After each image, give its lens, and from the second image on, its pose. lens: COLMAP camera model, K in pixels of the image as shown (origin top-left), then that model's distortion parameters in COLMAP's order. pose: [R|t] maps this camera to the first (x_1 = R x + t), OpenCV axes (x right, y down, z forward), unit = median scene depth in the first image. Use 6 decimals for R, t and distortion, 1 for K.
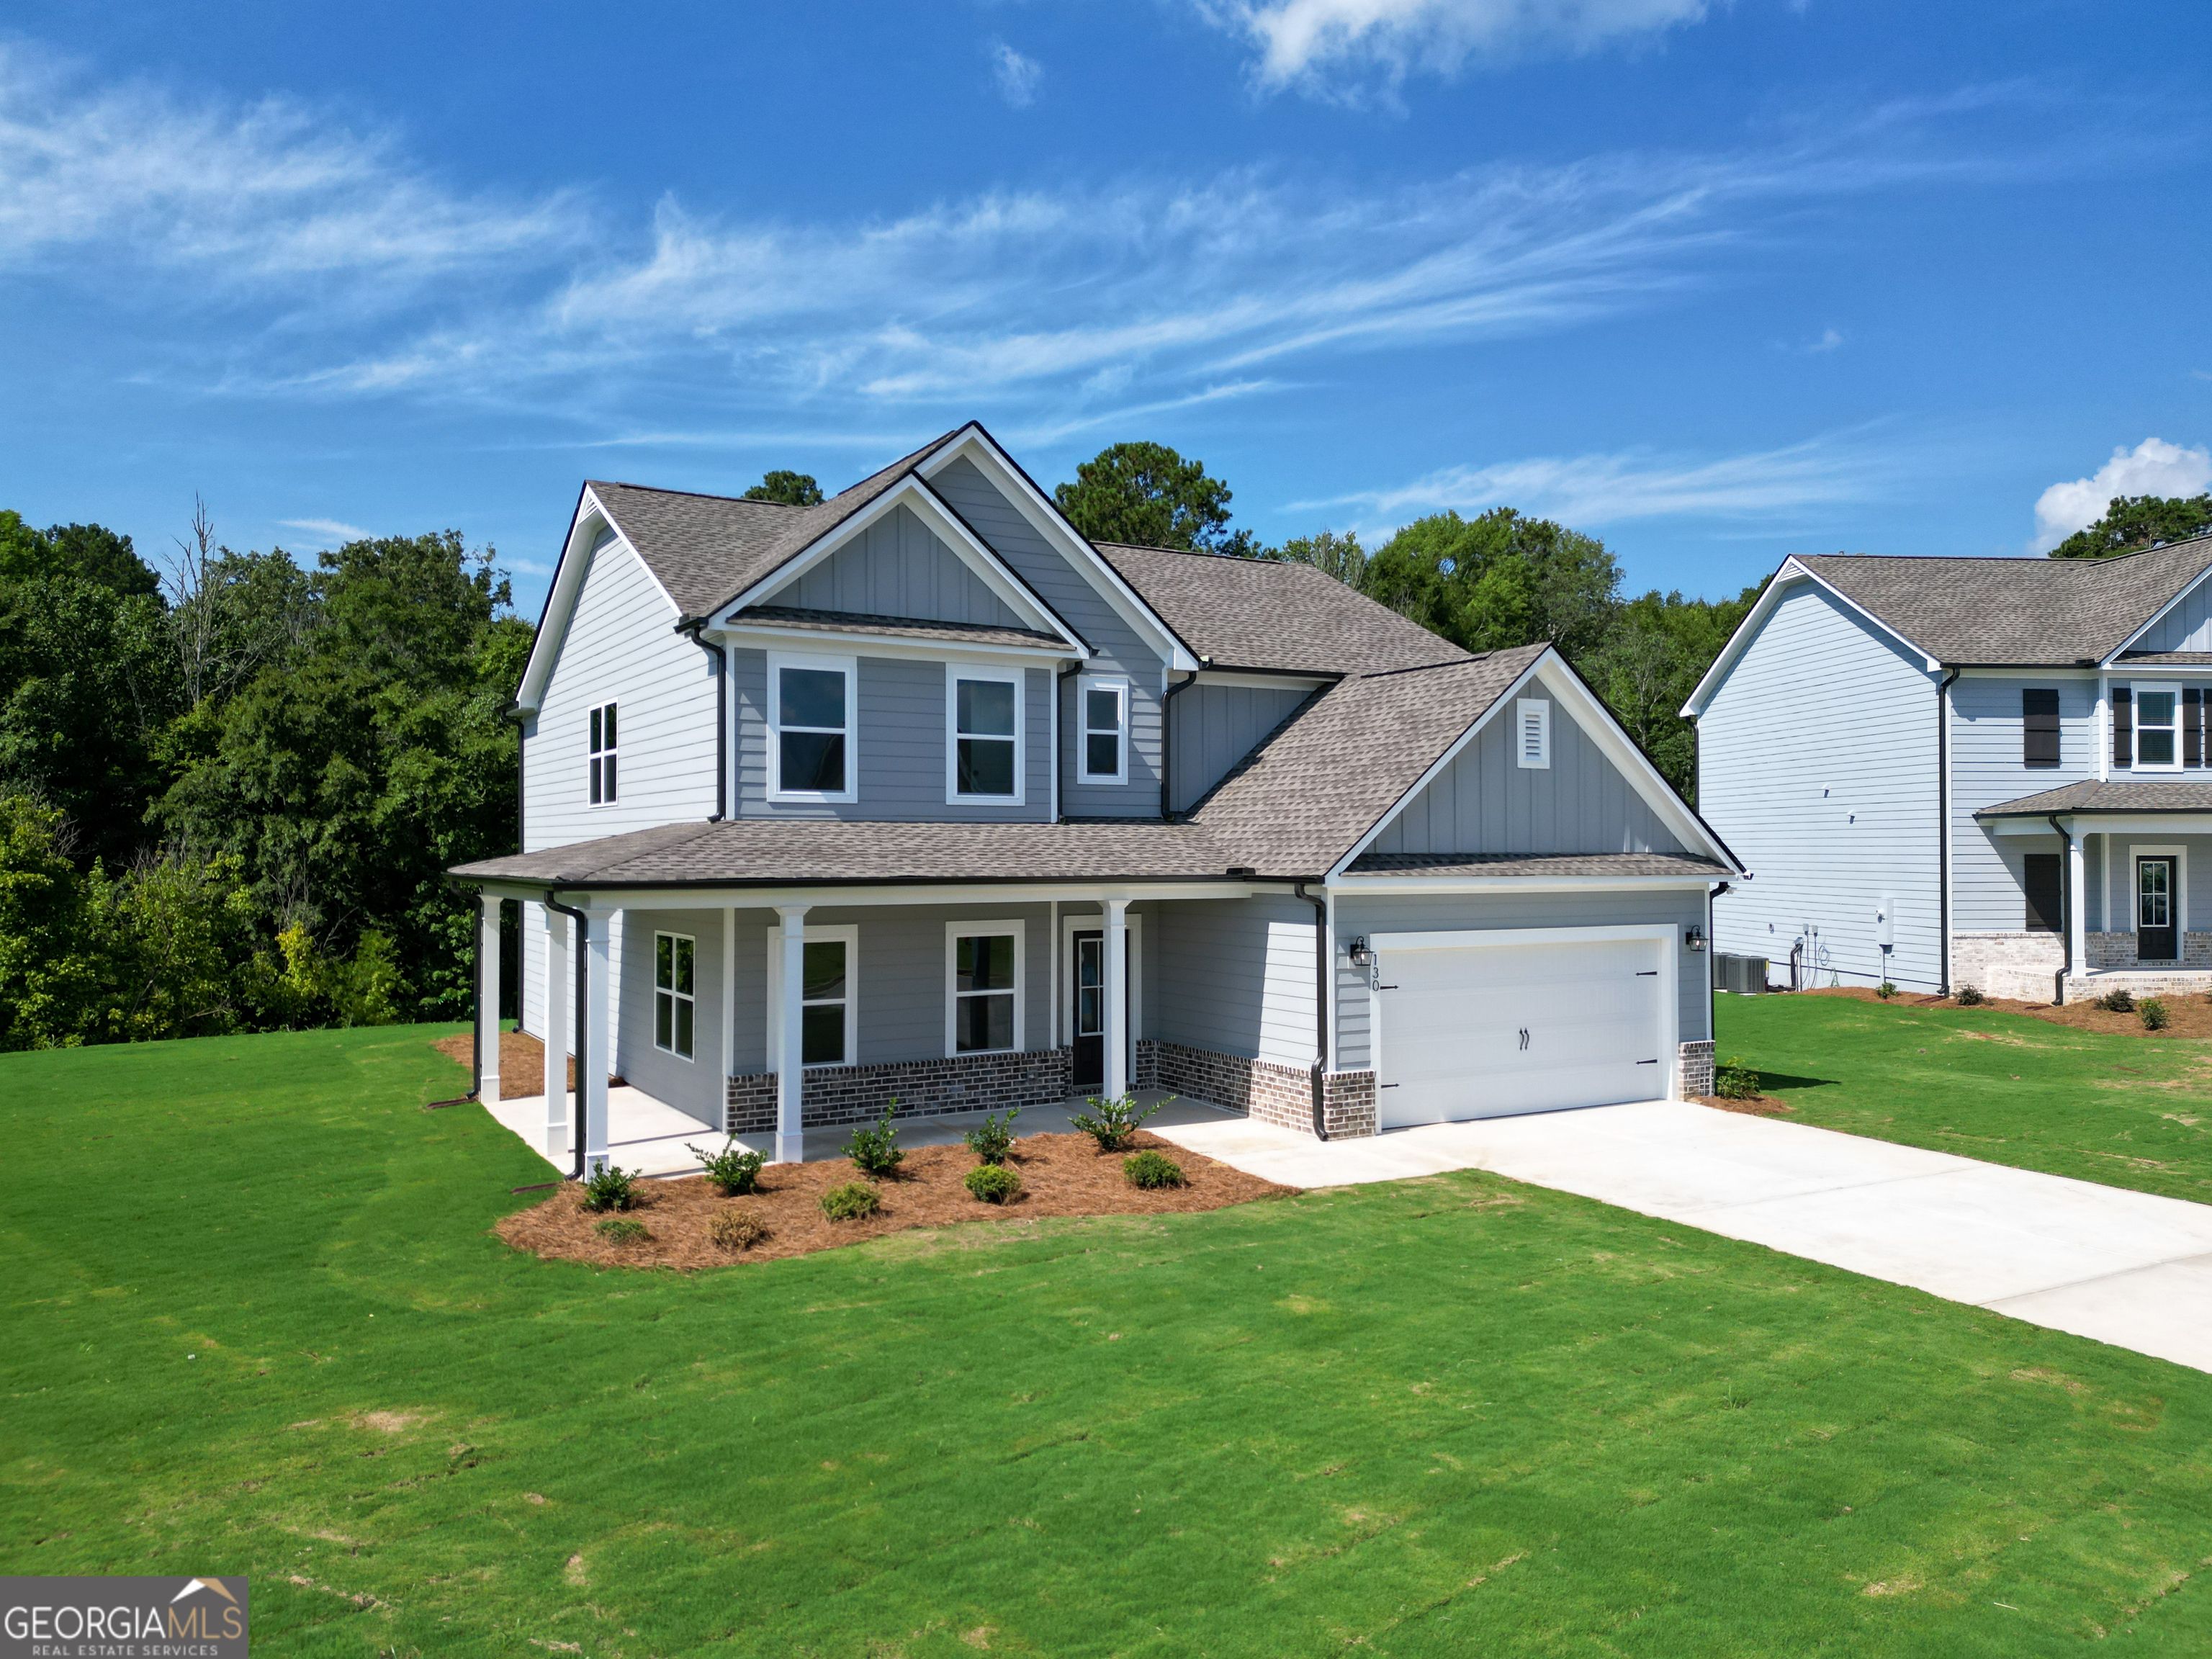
lens RADIAL K [[1566.3, 0, 1118.1], [0, 1566.3, 821.2], [0, 0, 1]] dist [0.067682, -0.061151]
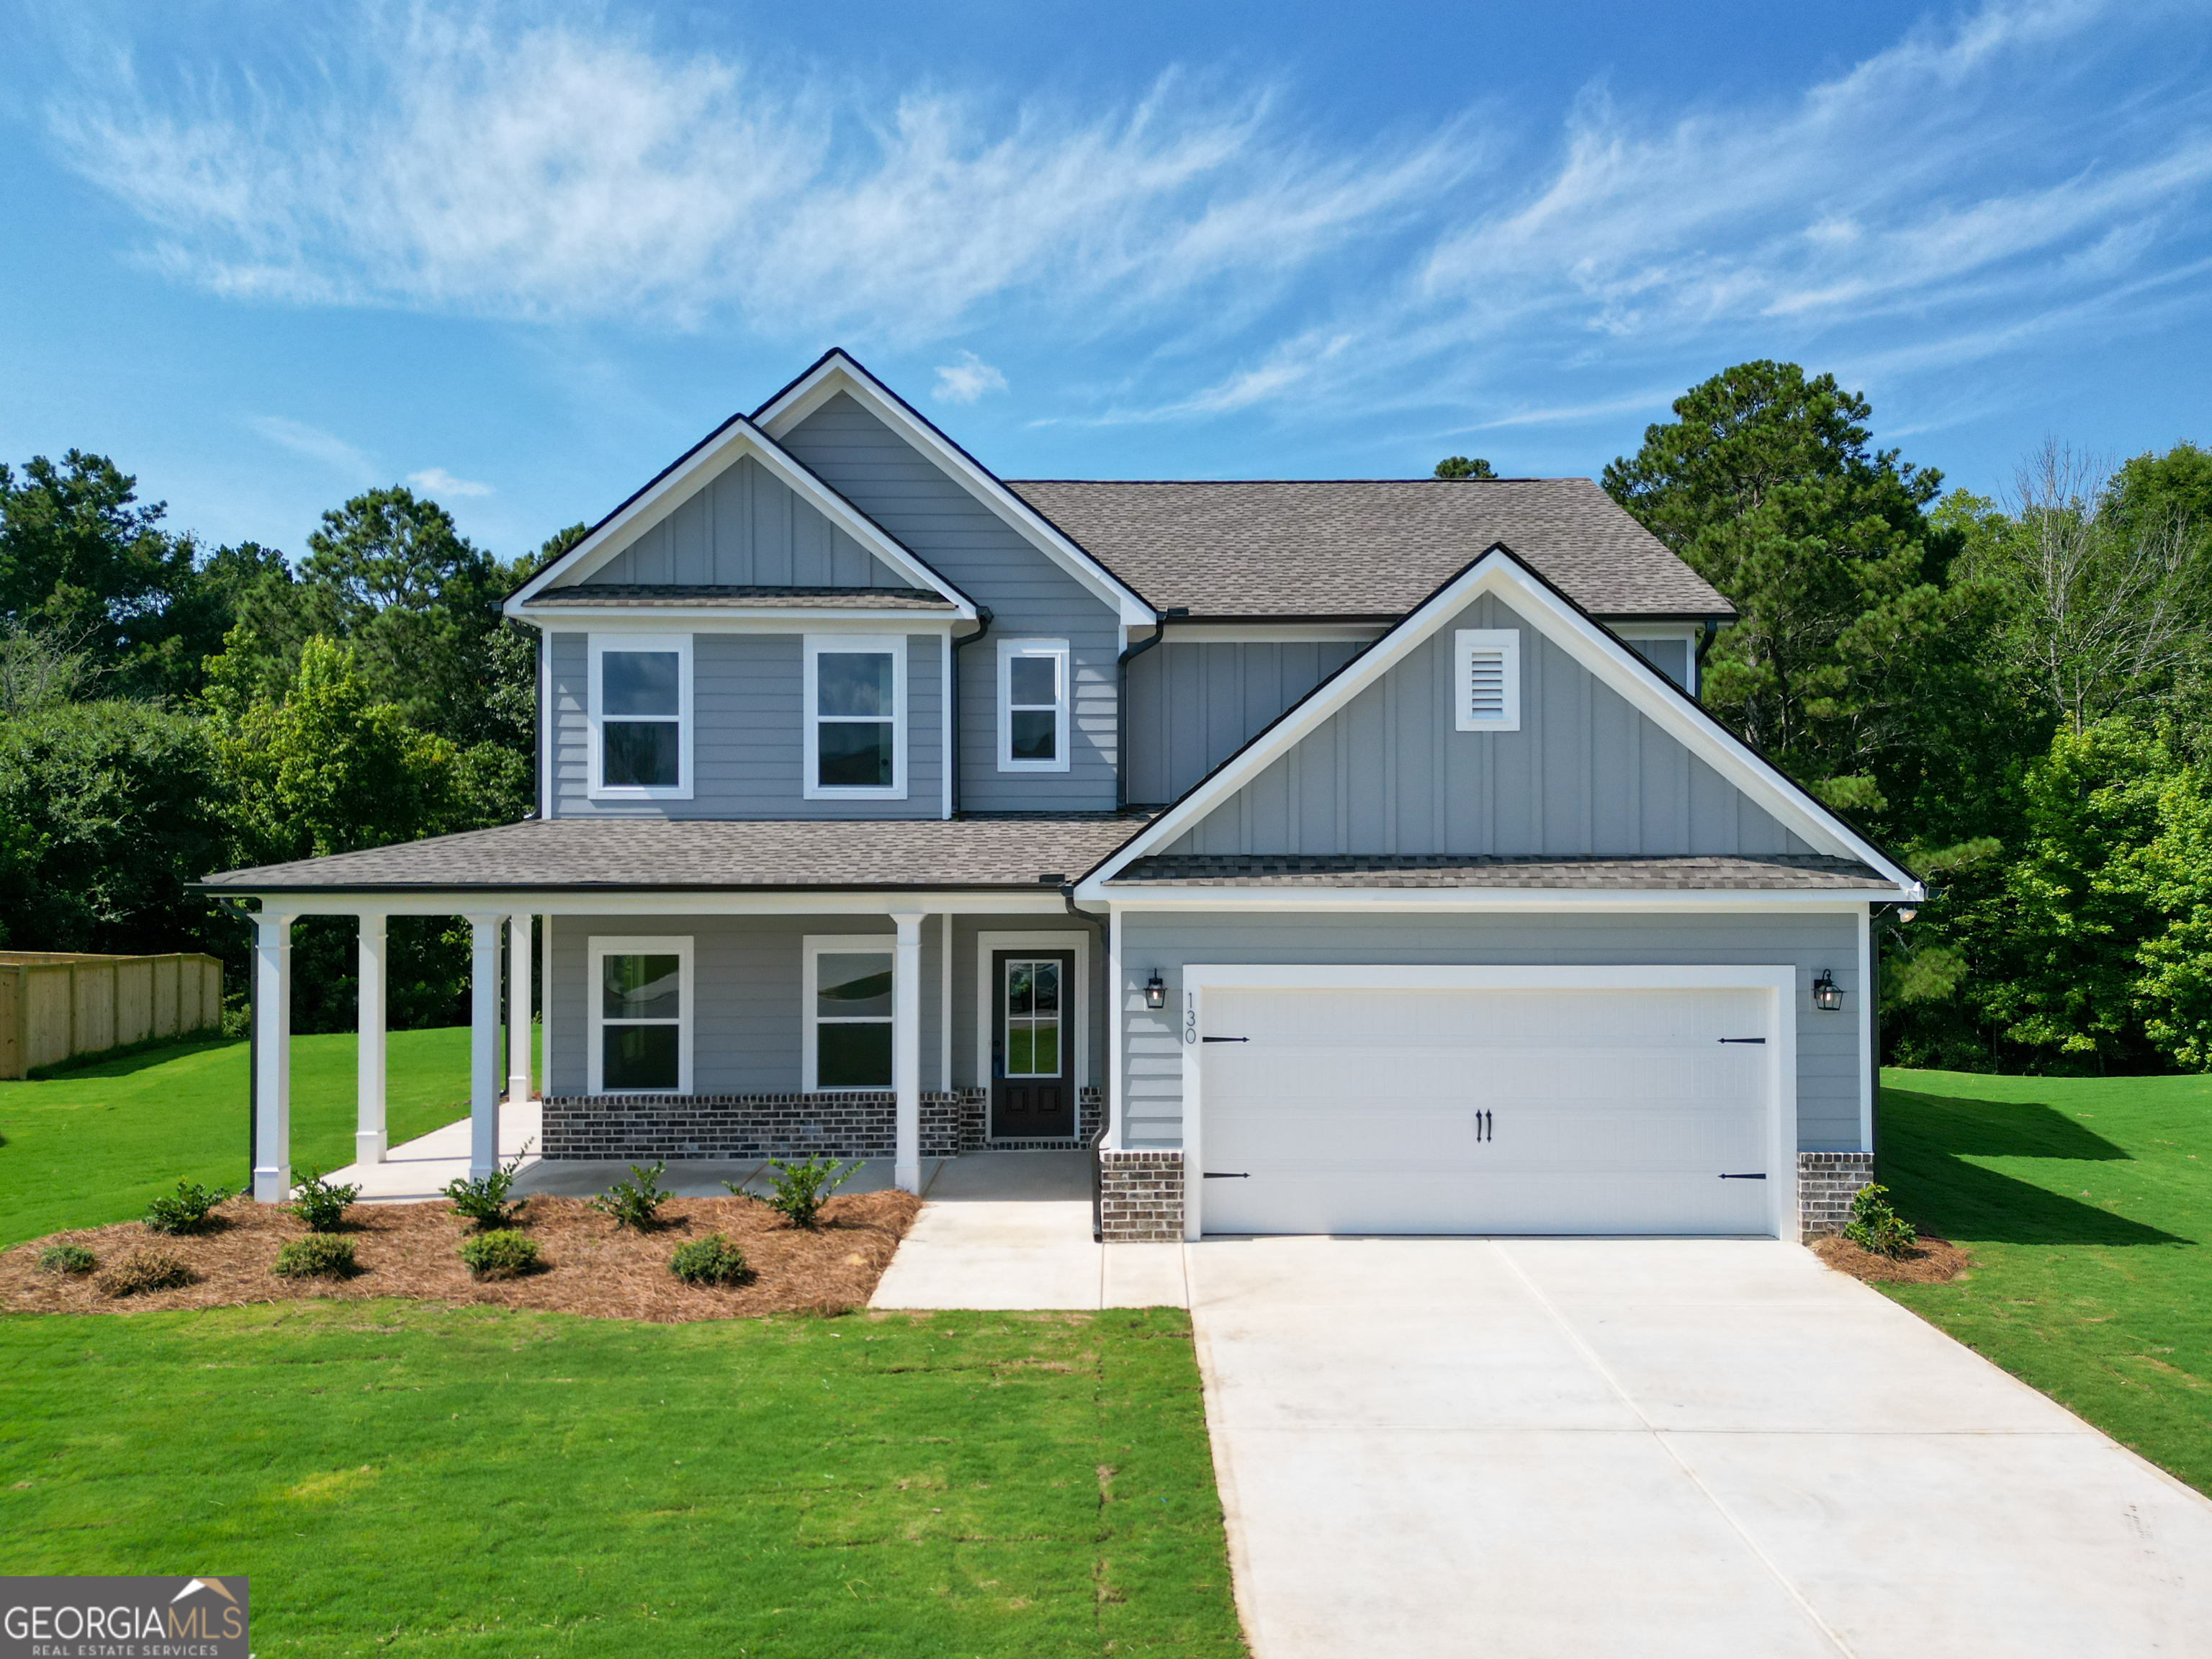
lens RADIAL K [[1583.8, 0, 1149.8], [0, 1583.8, 834.2], [0, 0, 1]] dist [0.060018, -0.056087]
pose [[0.869518, -0.007524, -0.493844, 0.479045], [0.010015, 0.999947, 0.002398, 0.008286], [0.493800, -0.007031, 0.869547, 0.329272]]
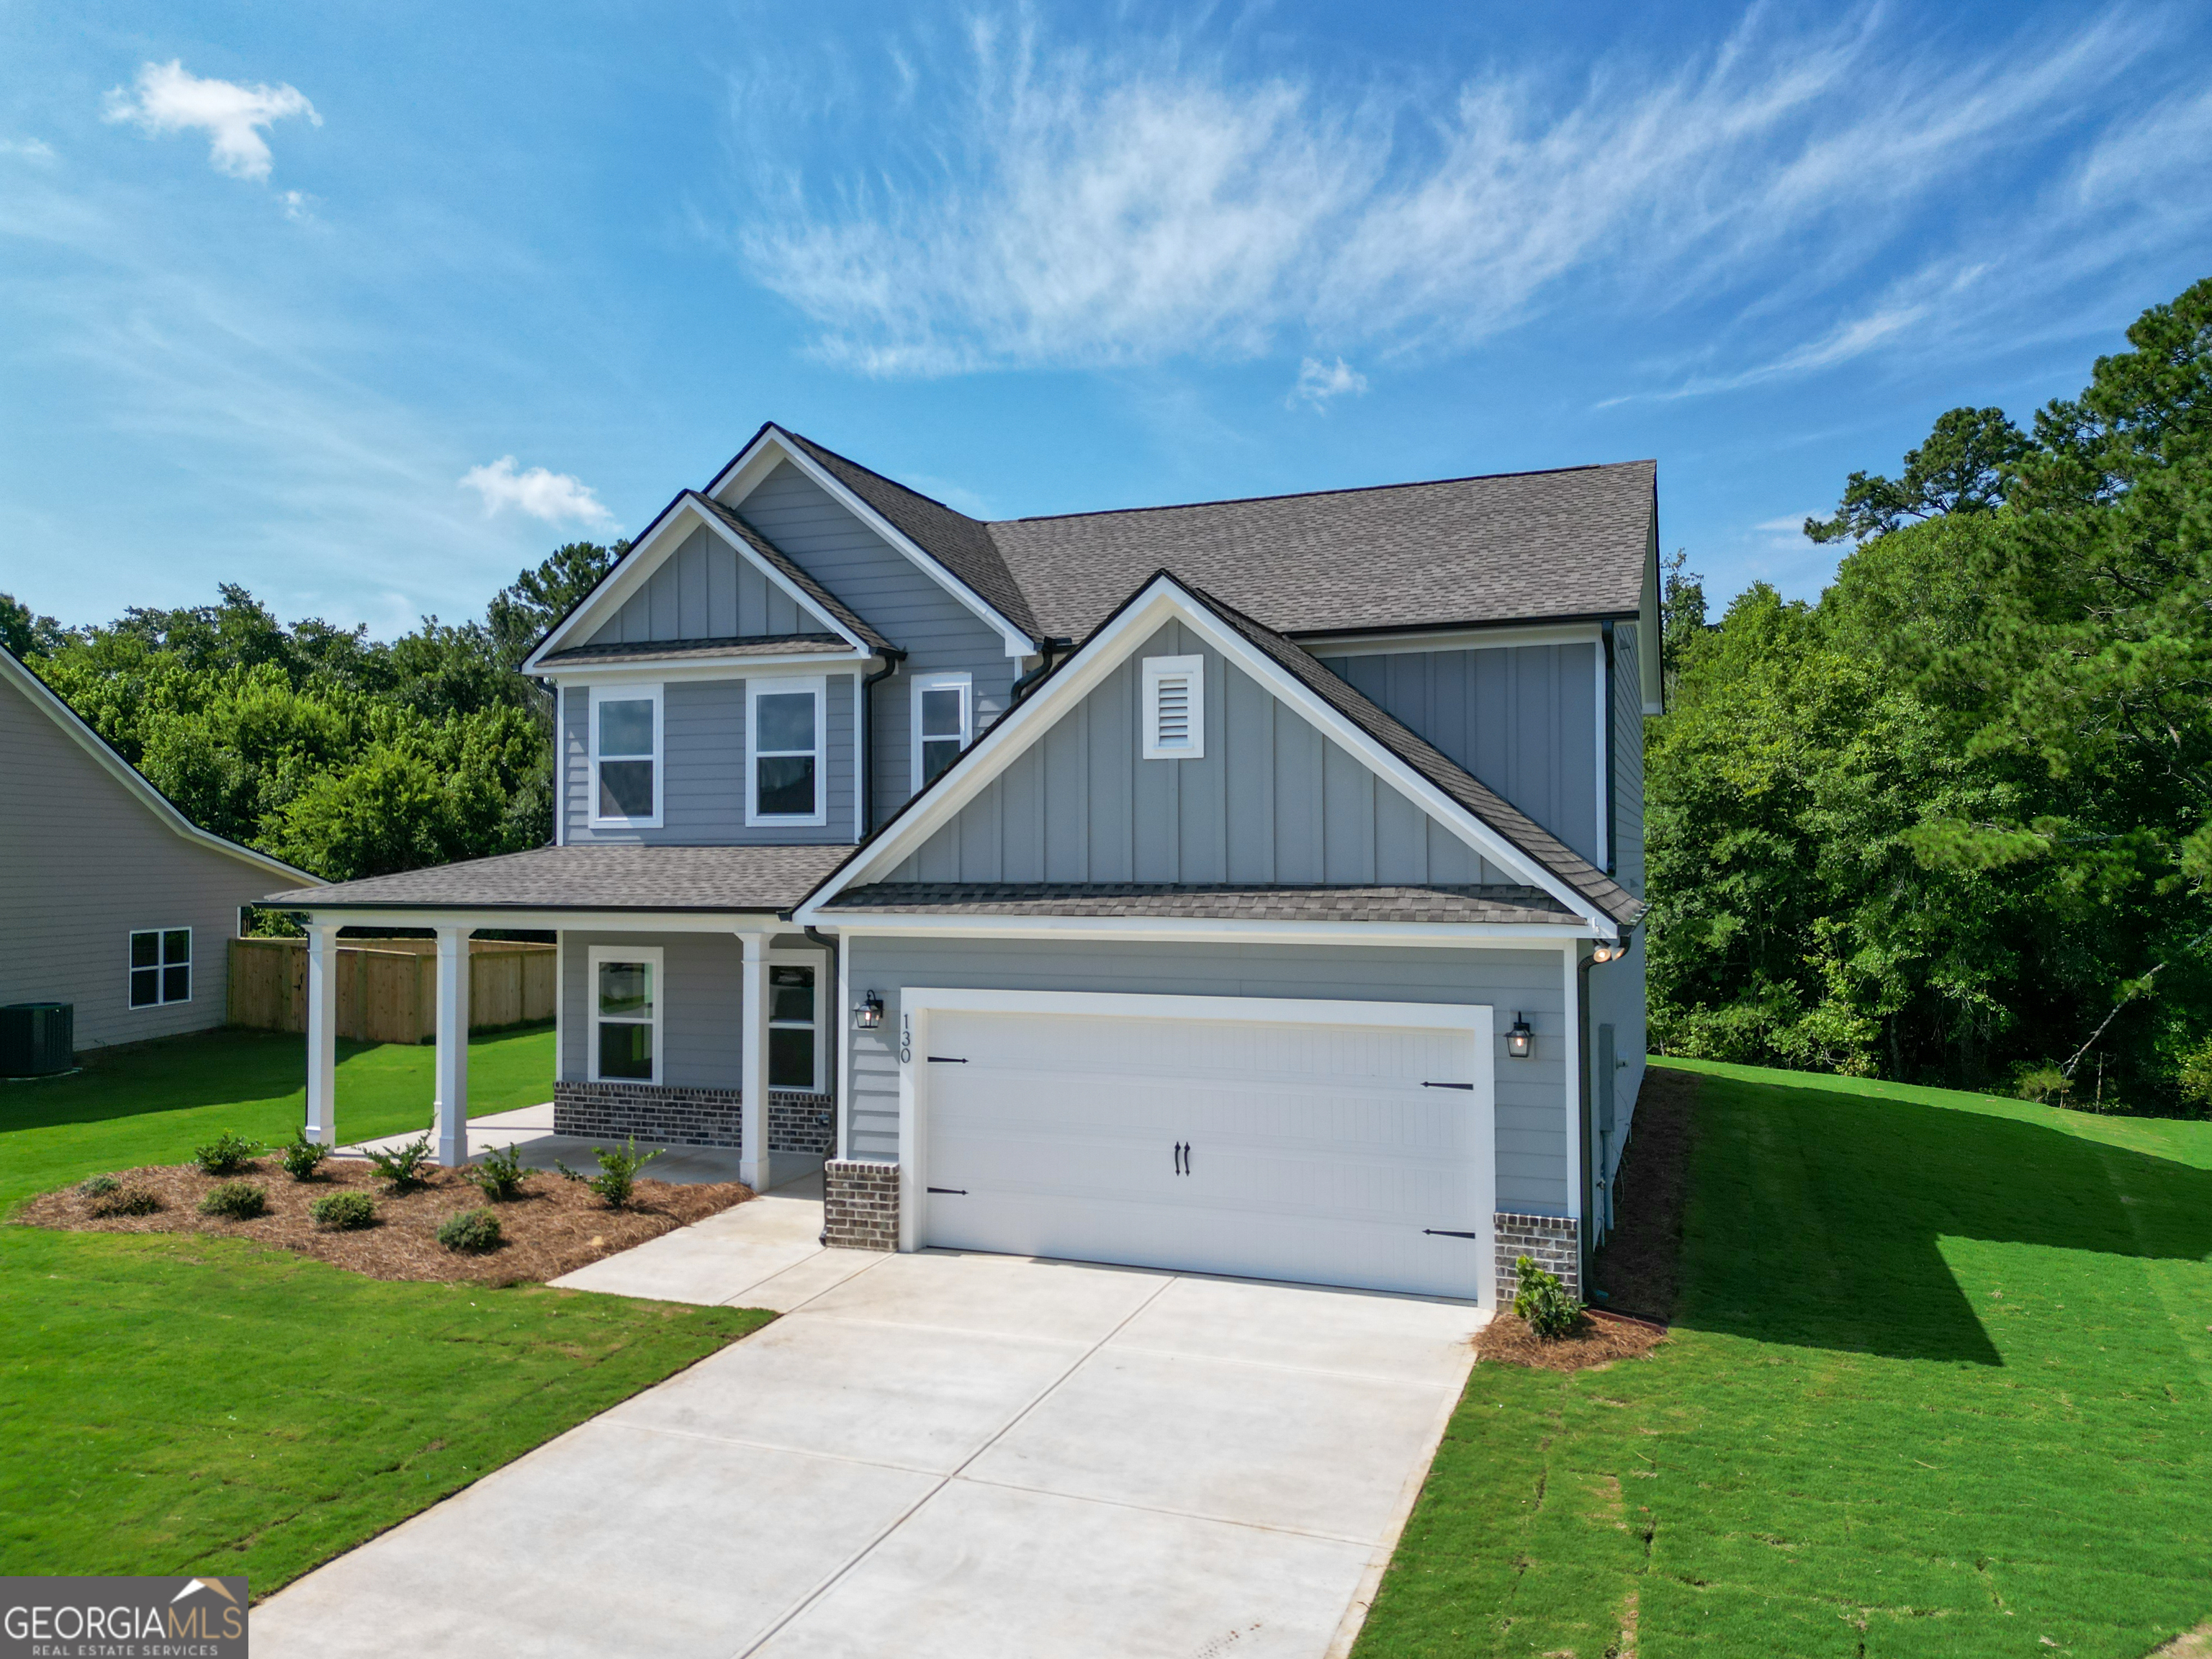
lens RADIAL K [[1566.3, 0, 1118.1], [0, 1566.3, 821.2], [0, 0, 1]] dist [0.067682, -0.061151]
pose [[0.626509, -0.018592, -0.779193, 0.774861], [0.018169, 0.999792, -0.009247, -0.000851], [0.779203, -0.008364, 0.626716, 0.563452]]
